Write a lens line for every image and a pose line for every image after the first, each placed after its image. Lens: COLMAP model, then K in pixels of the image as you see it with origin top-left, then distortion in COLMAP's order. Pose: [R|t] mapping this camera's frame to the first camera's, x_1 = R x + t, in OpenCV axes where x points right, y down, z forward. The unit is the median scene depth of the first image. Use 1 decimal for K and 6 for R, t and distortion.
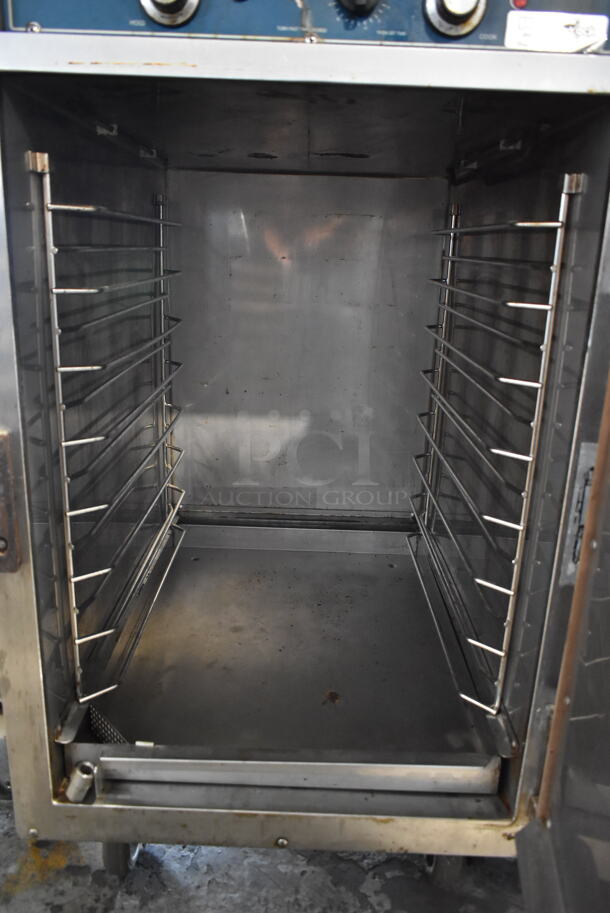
lens RADIAL K [[706.2, 0, 303.9], [0, 706.2, 454.5], [0, 0, 1]] dist [-0.036712, 0.020631]
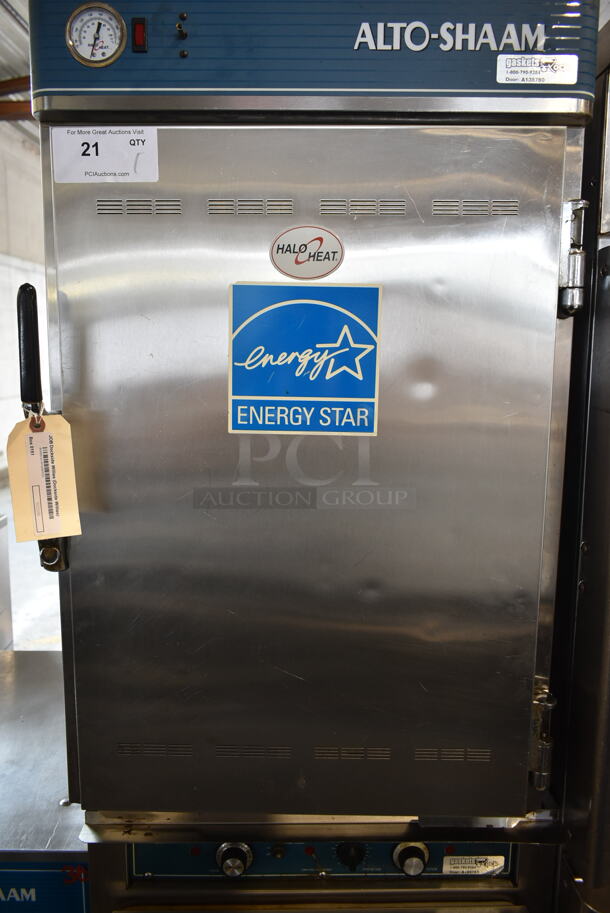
lens RADIAL K [[706.2, 0, 302.4], [0, 706.2, 454.2], [0, 0, 1]] dist [-0.036712, 0.020631]
pose [[0.999291, -0.029406, 0.023512, -0.044942], [0.032487, 0.989085, -0.143722, -1.323370], [-0.019029, 0.144384, 0.989339, -0.730860]]
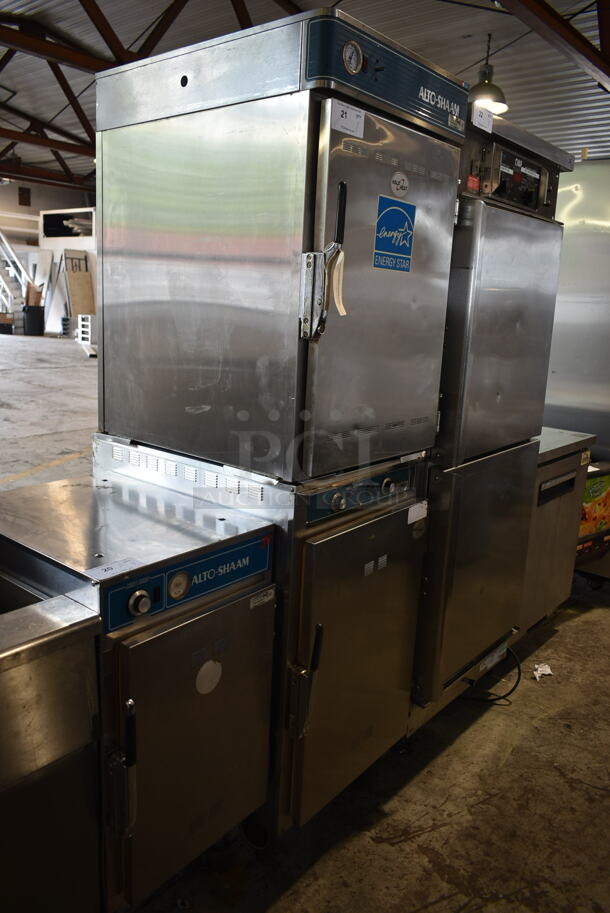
lens RADIAL K [[706.2, 0, 306.3], [0, 706.2, 454.2], [0, 0, 1]] dist [-0.036712, 0.020631]
pose [[0.610813, -0.171250, 0.773034, -2.593081], [0.200224, 0.978005, 0.058450, -1.057624], [-0.766040, 0.119078, 0.631667, -0.874755]]
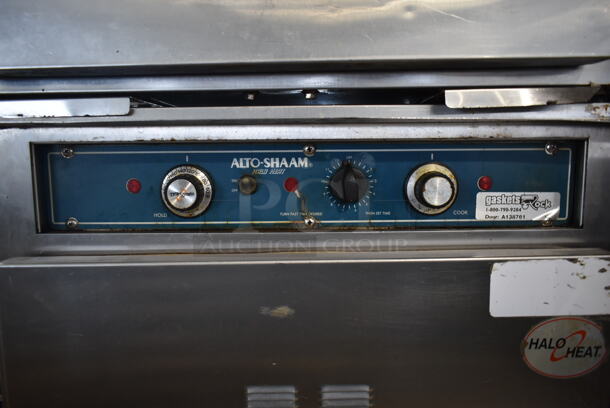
lens RADIAL K [[471.8, 0, 303.8], [0, 471.8, 200.6], [0, 0, 1]] dist [-0.036712, 0.020631]
pose [[0.998916, -0.046387, 0.003815, -0.000560], [0.046379, 0.985135, -0.165403, -0.498974], [0.003914, 0.165401, 0.986219, 0.217565]]
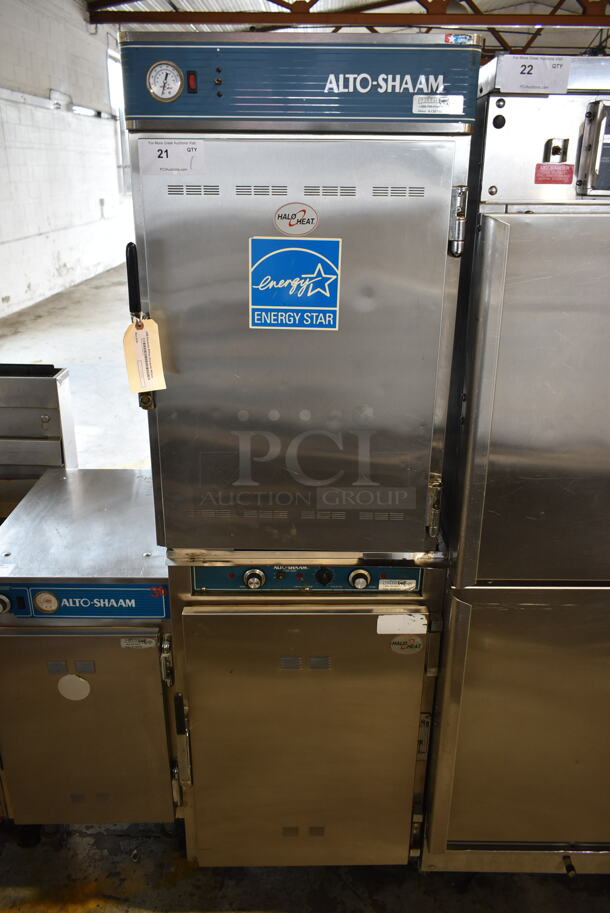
lens RADIAL K [[706.2, 0, 303.0], [0, 706.2, 451.2], [0, 0, 1]] dist [-0.036712, 0.020631]
pose [[0.999494, -0.029846, 0.011044, -0.018994], [0.028954, 0.996868, 0.073594, -1.329846], [-0.013205, -0.073237, 0.997227, -1.681386]]
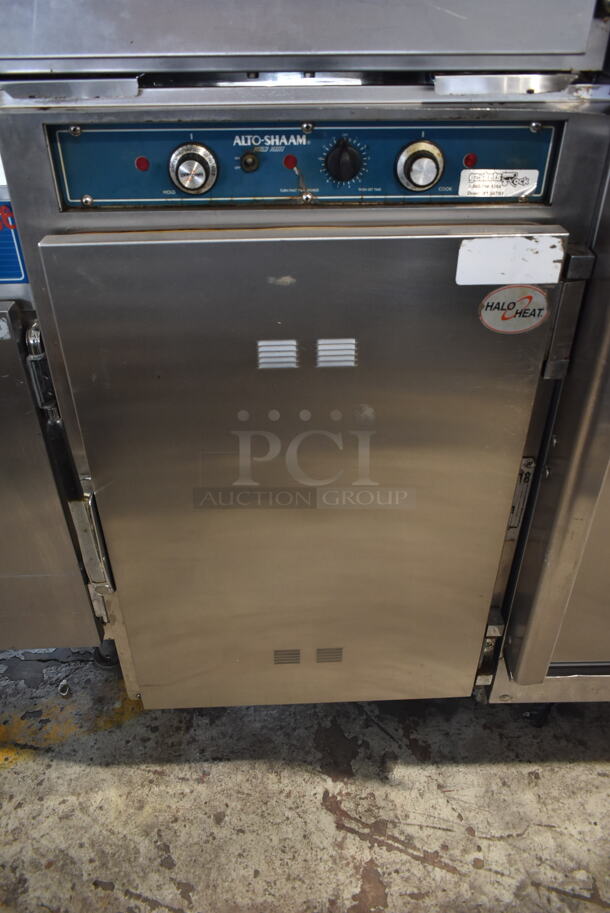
lens RADIAL K [[706.2, 0, 302.5], [0, 706.2, 453.7], [0, 0, 1]] dist [-0.036712, 0.020631]
pose [[0.998304, -0.056713, 0.013159, -0.041274], [0.049486, 0.945659, 0.321372, -0.565018], [-0.030670, -0.320176, 0.946861, -0.363671]]
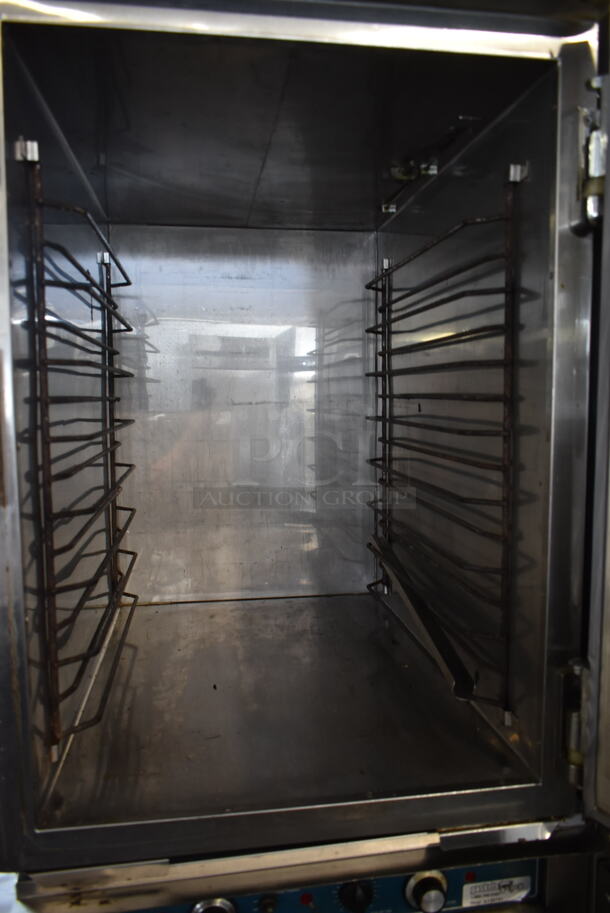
lens RADIAL K [[706.2, 0, 301.4], [0, 706.2, 451.9], [0, 0, 1]] dist [-0.036712, 0.020631]
pose [[0.980611, -0.054115, 0.188346, -0.223625], [0.090534, 0.977503, -0.190506, -1.216413], [-0.173800, 0.203864, 0.963449, -0.424403]]
